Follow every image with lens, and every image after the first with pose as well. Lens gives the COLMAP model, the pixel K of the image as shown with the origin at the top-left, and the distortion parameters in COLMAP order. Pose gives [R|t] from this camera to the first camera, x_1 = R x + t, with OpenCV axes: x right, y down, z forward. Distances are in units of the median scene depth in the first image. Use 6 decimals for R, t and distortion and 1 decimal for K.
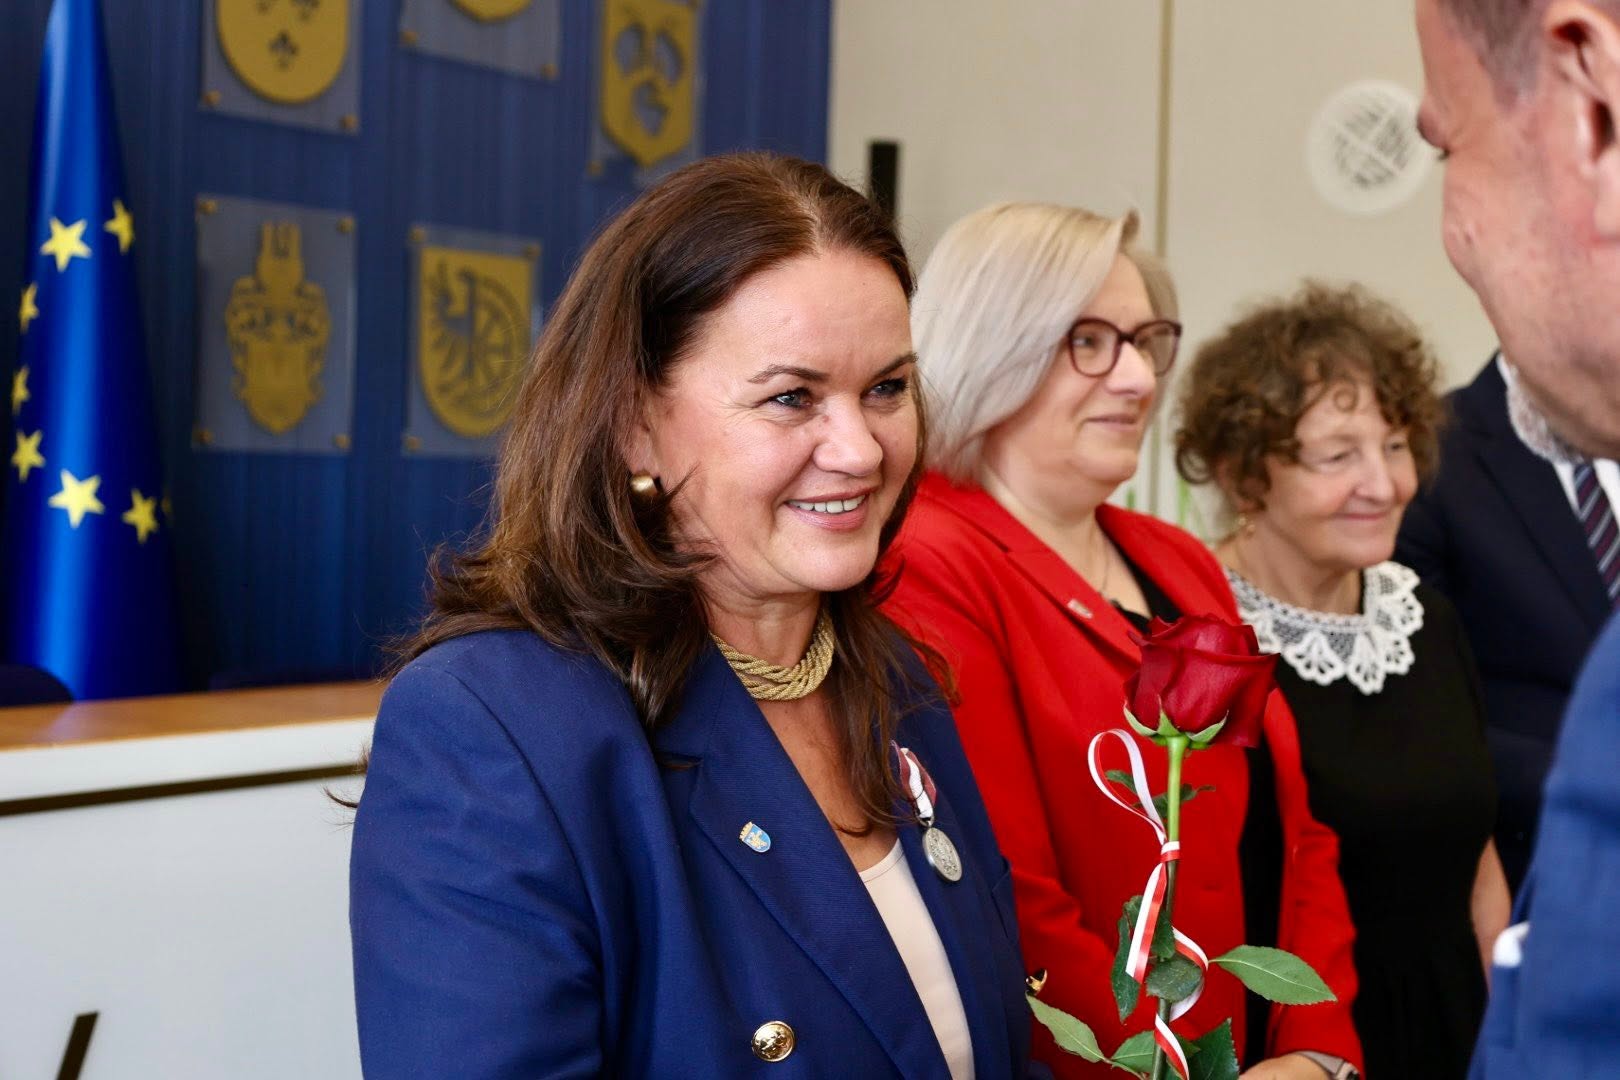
lens RADIAL K [[2394.6, 0, 805.2], [0, 2394.6, 540.2], [0, 0, 1]] dist [0.008911, 0.085061]
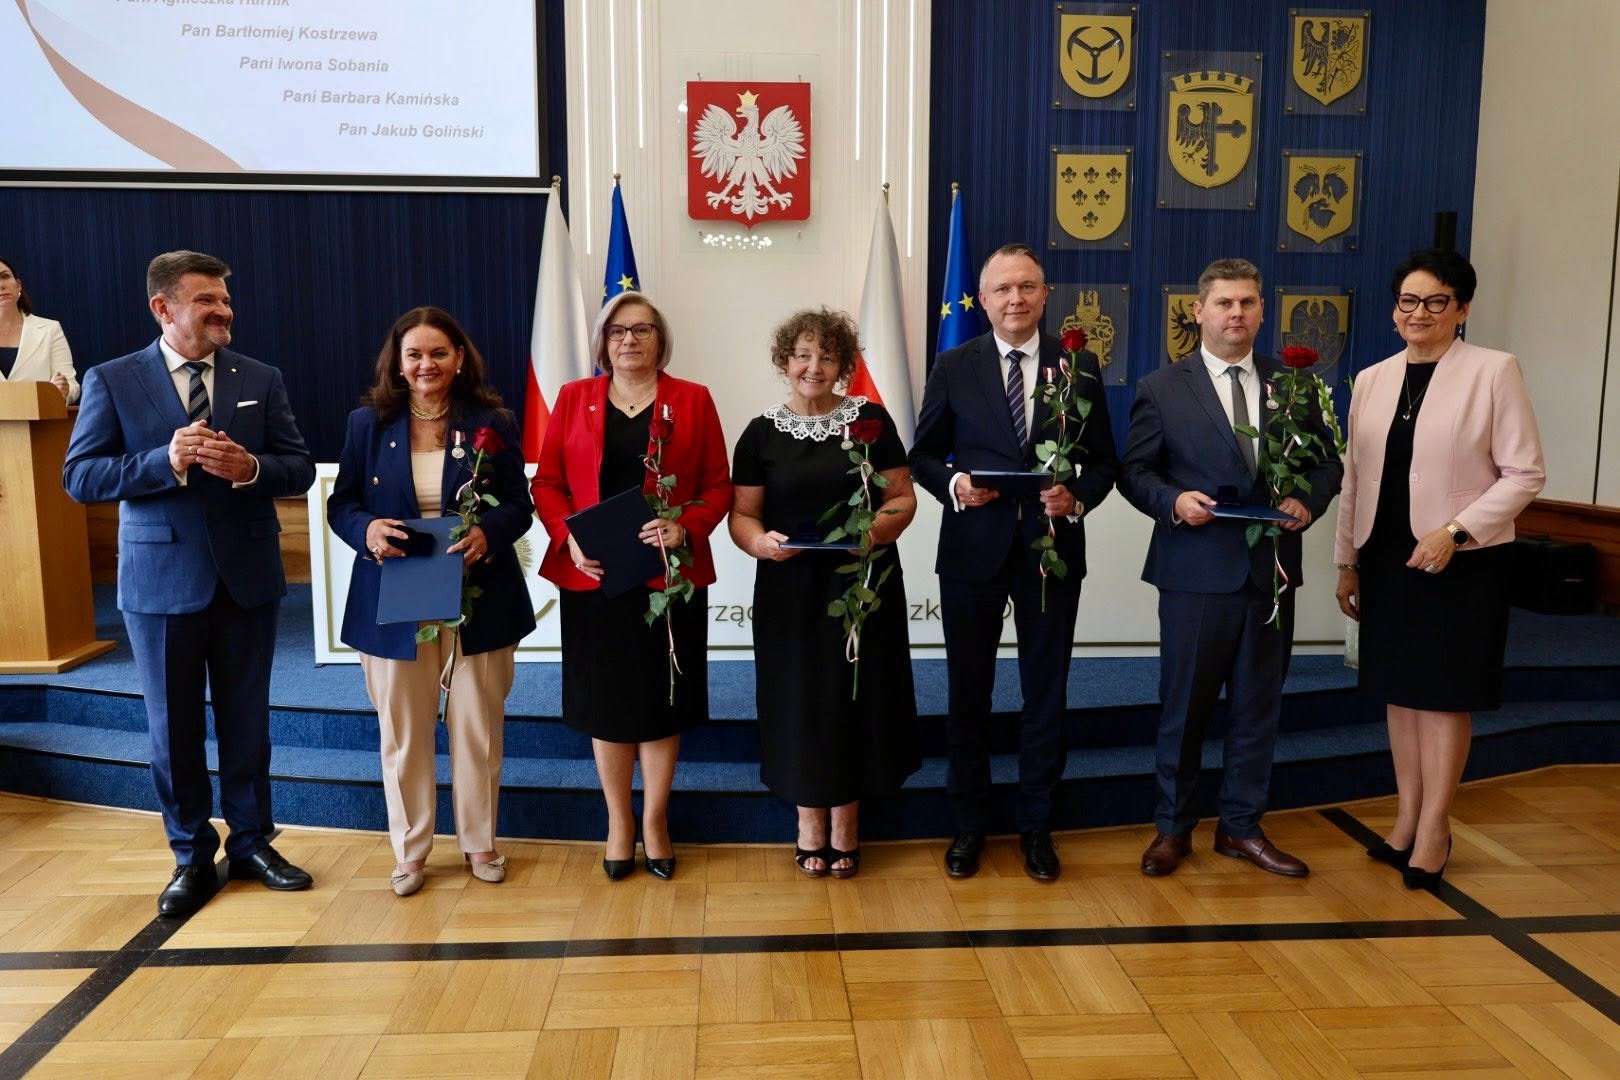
lens RADIAL K [[1136.7, 0, 810.0], [0, 1136.7, 540.0], [0, 0, 1]] dist [-0.006109, 0.003233]
pose [[0.623745, 0.076798, -0.777846, 0.544996], [-0.013183, 0.996053, 0.087771, 0.023268], [0.781517, -0.044492, 0.622296, 0.045968]]
